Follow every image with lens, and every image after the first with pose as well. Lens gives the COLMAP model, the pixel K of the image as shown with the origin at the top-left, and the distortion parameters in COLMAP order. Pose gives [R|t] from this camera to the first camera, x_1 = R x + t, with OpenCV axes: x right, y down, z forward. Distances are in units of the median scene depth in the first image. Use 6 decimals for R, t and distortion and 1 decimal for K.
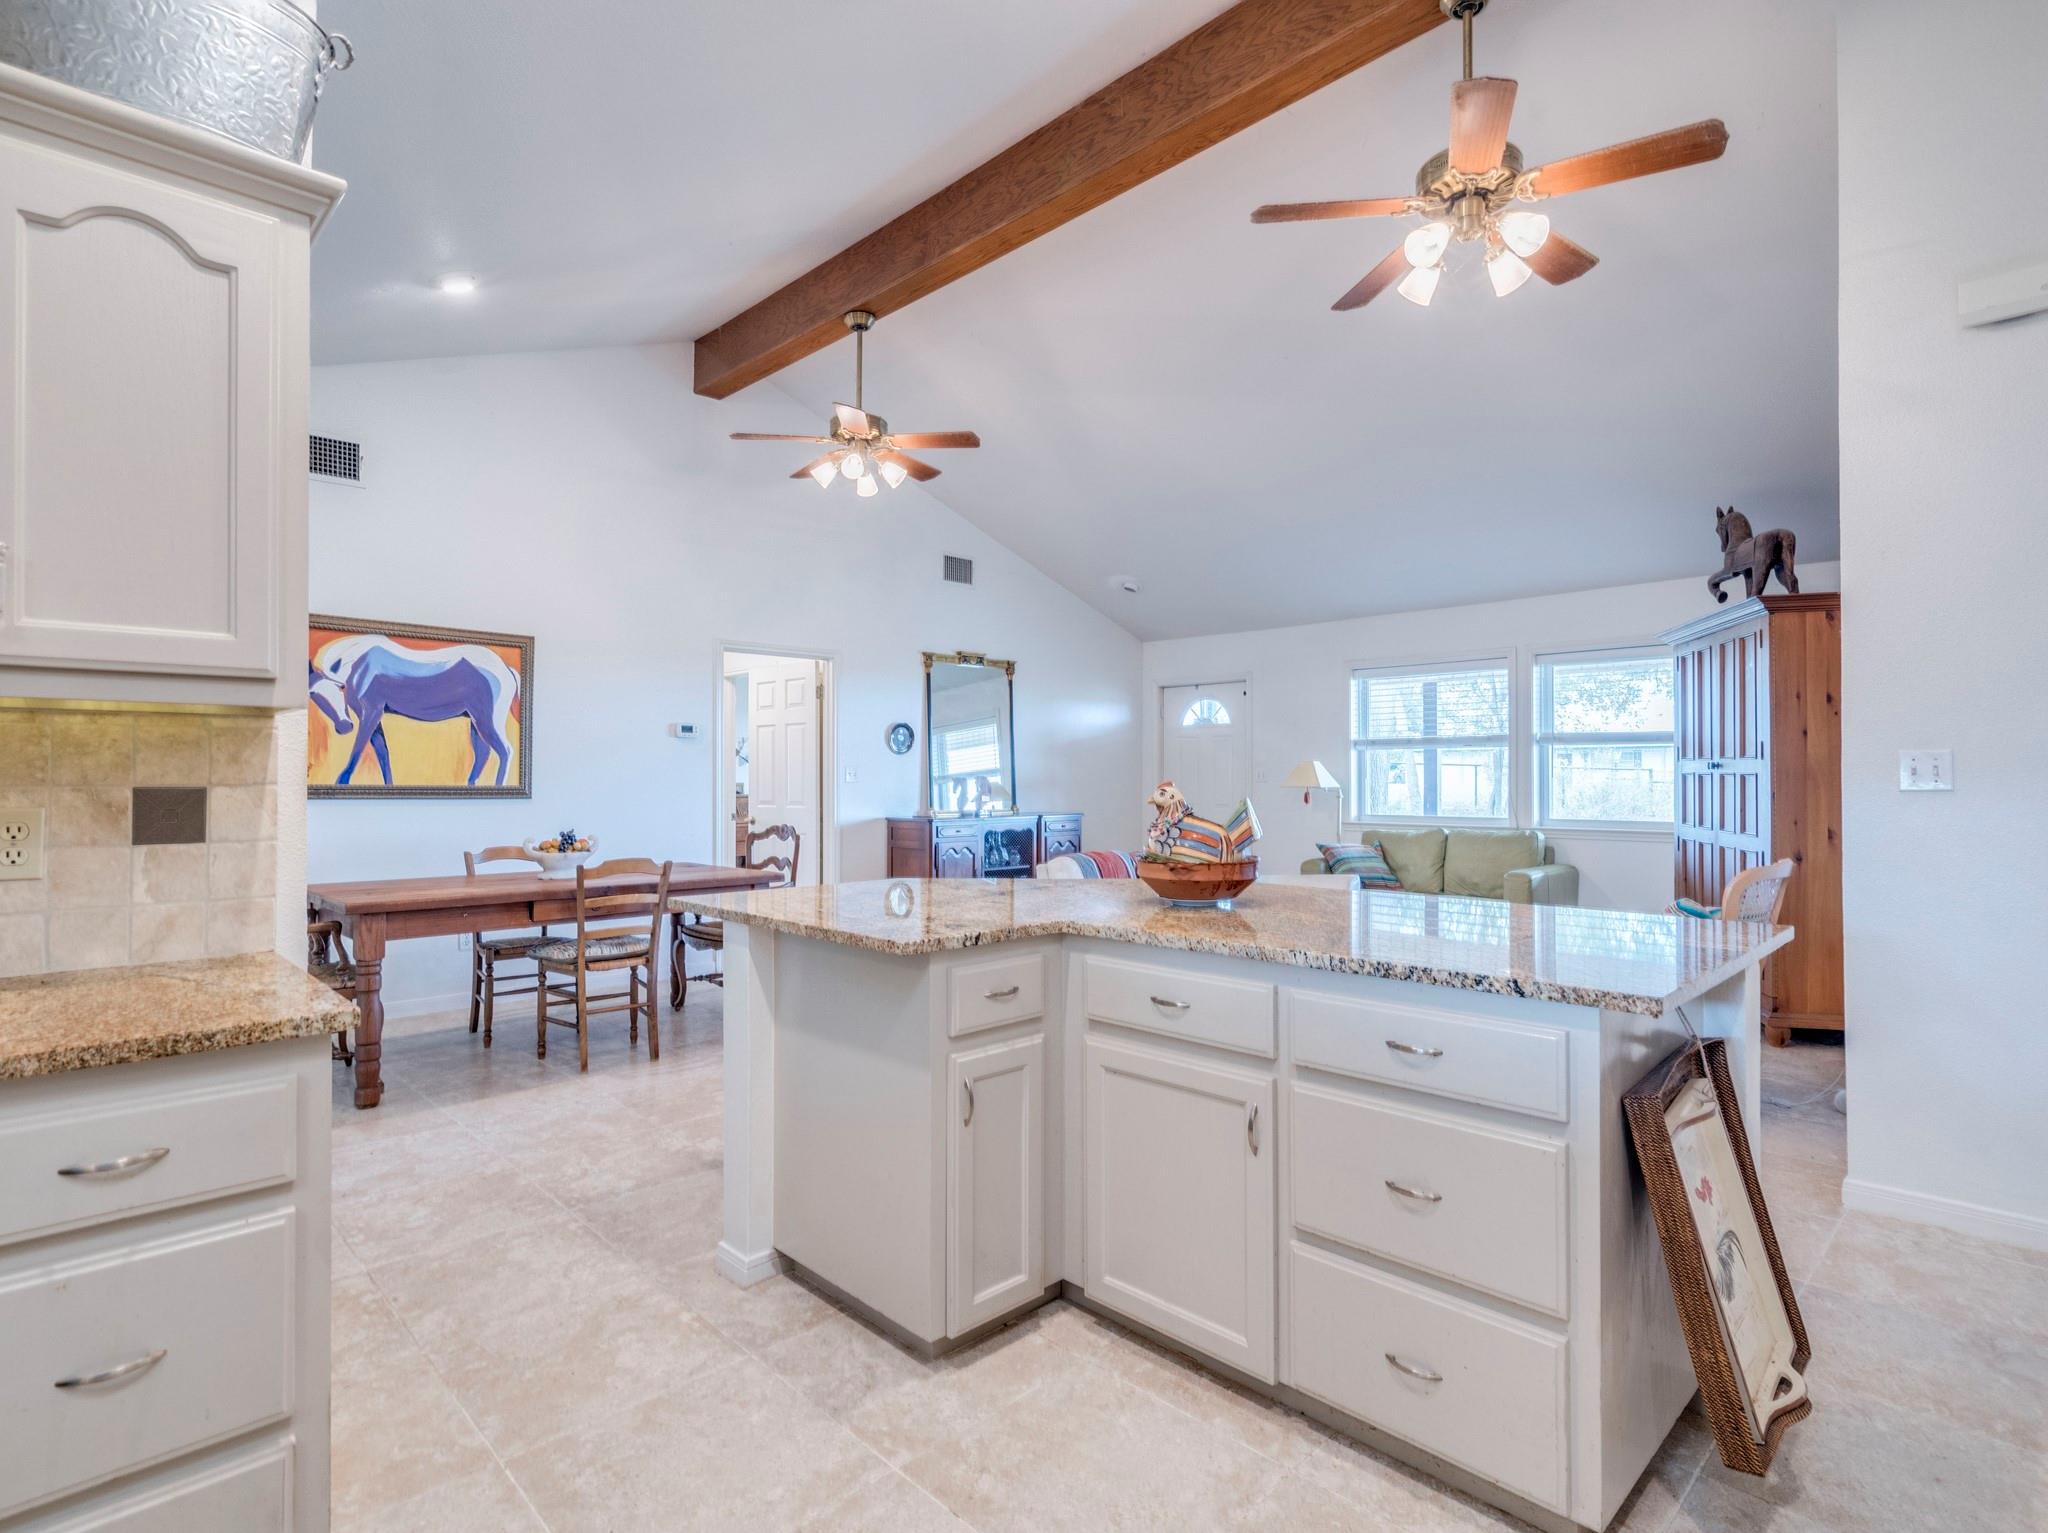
lens RADIAL K [[1052.4, 0, 1022.8], [0, 1052.4, 767.3], [0, 0, 1]] dist [-0.000644, -0.000234]
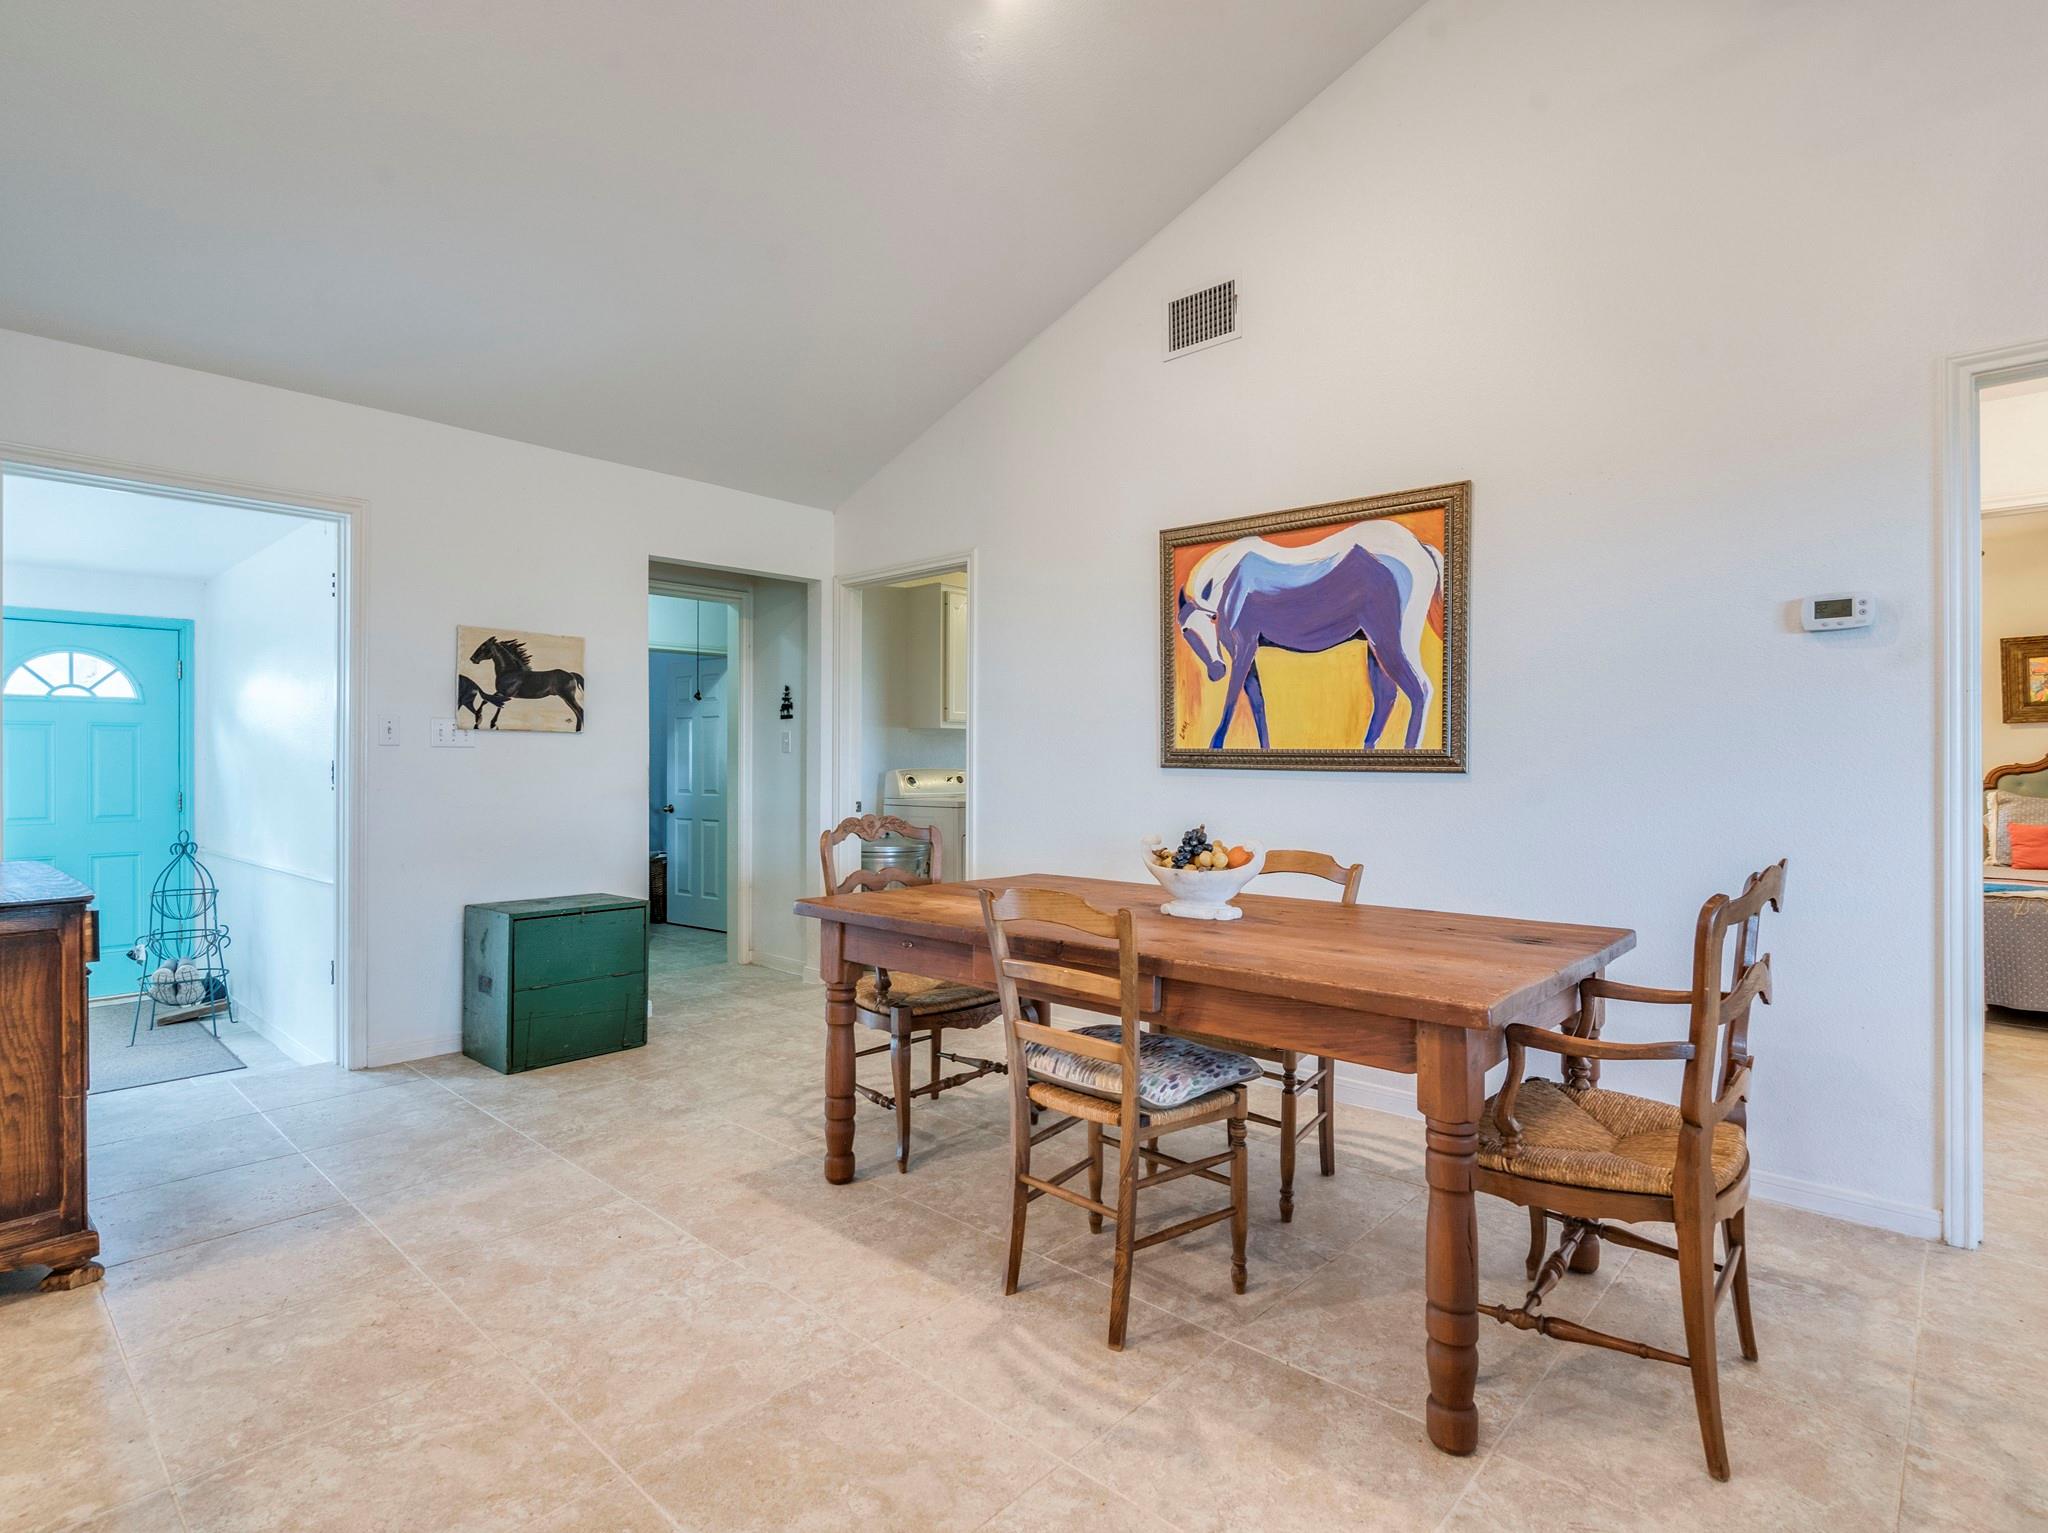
lens RADIAL K [[1052.4, 0, 1025.9], [0, 1052.4, 756.1], [0, 0, 1]] dist [-0.000644, -0.000234]
pose [[0.053723, -0.009955, -0.998506, 0.084237], [0.005311, 0.999939, -0.009683, 0.027592], [0.998542, -0.004783, 0.053773, 0.815987]]
